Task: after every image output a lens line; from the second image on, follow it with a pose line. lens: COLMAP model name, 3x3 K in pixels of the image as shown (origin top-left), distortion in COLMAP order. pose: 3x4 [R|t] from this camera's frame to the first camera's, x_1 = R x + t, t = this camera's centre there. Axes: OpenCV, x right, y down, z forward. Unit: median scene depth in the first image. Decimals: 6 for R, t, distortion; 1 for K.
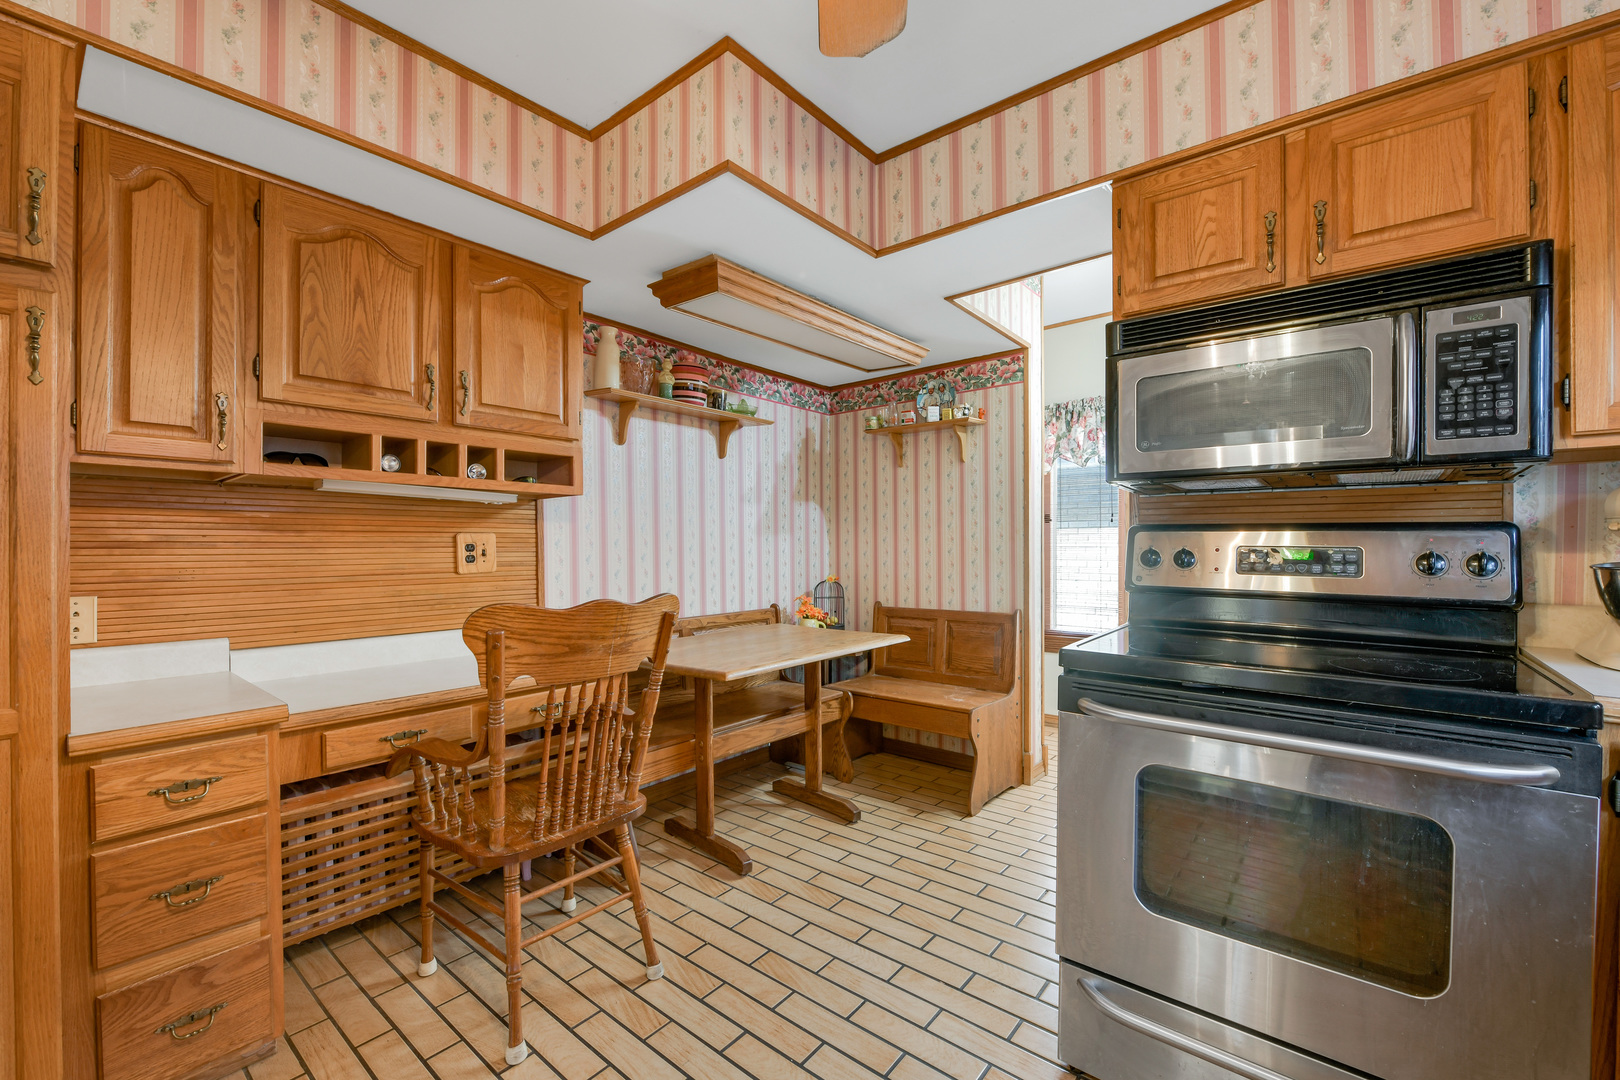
lens RADIAL K [[654.8, 0, 814.8], [0, 654.8, 546.5], [0, 0, 1]] dist [-0.007994, -0.000395]
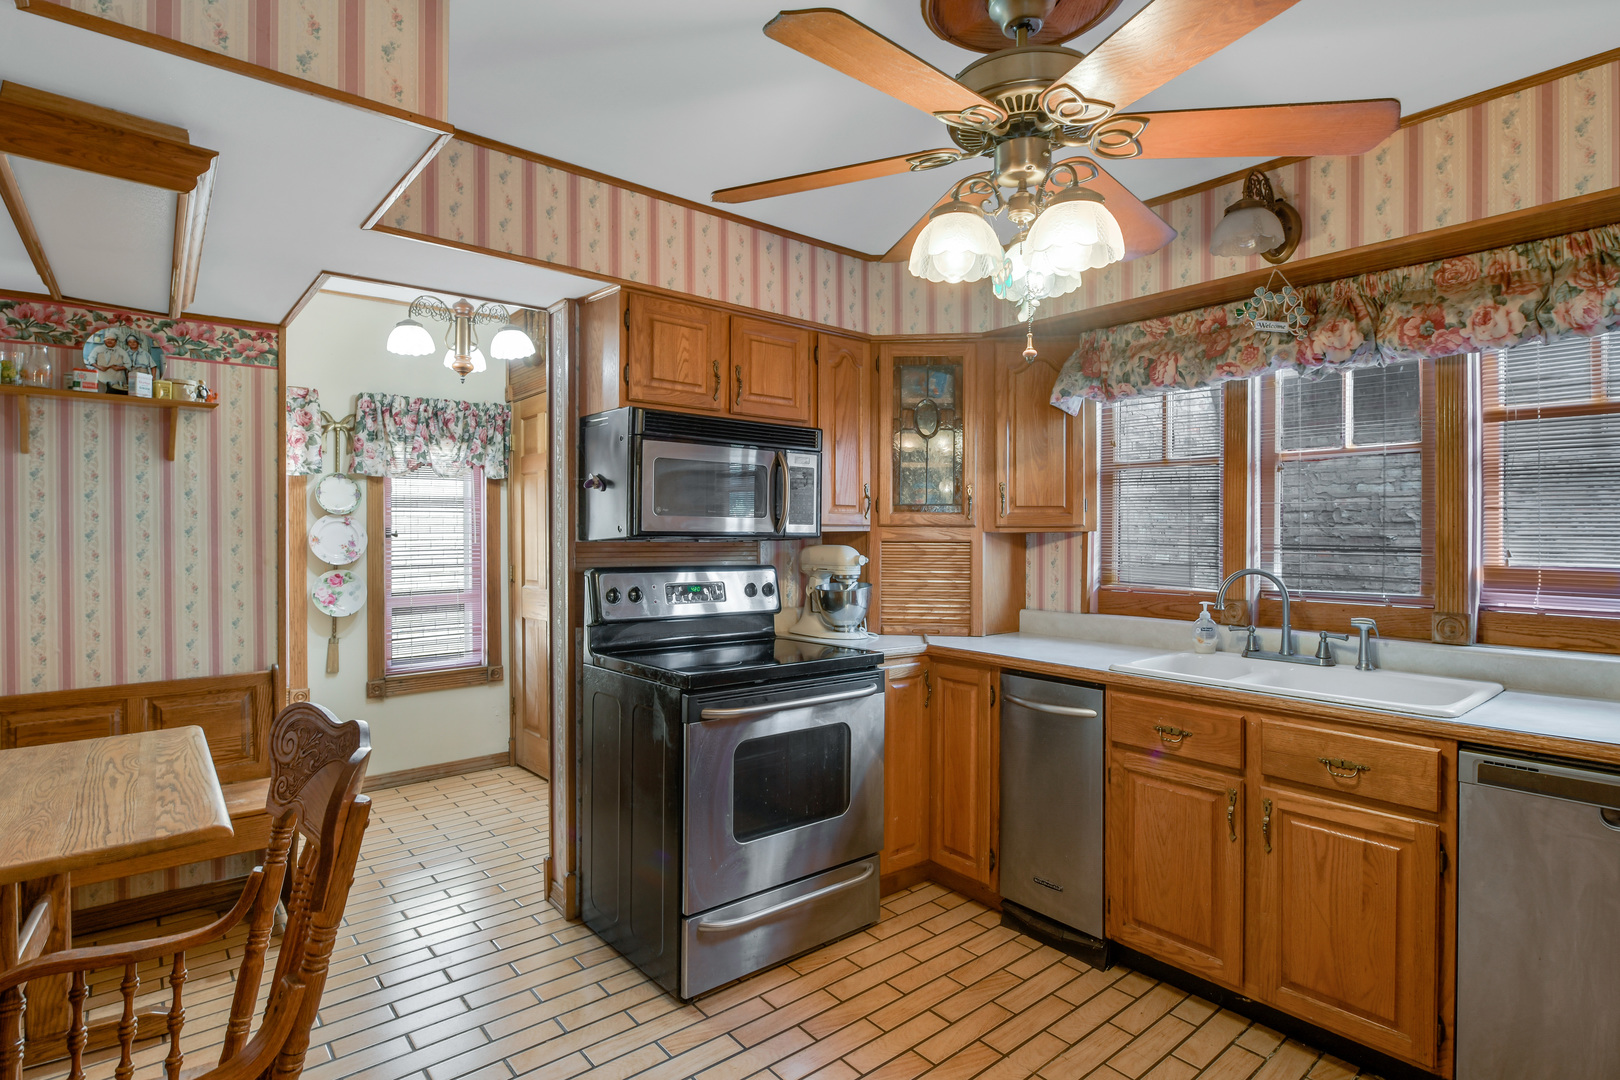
lens RADIAL K [[814.7, 0, 815.0], [0, 814.7, 538.9], [0, 0, 1]] dist [0.001111, 0.000328]
pose [[0.203704, 0.005768, 0.979016, -0.904937], [0.003494, 0.999972, -0.006618, -0.077216], [-0.979026, 0.004769, 0.203678, 0.334490]]
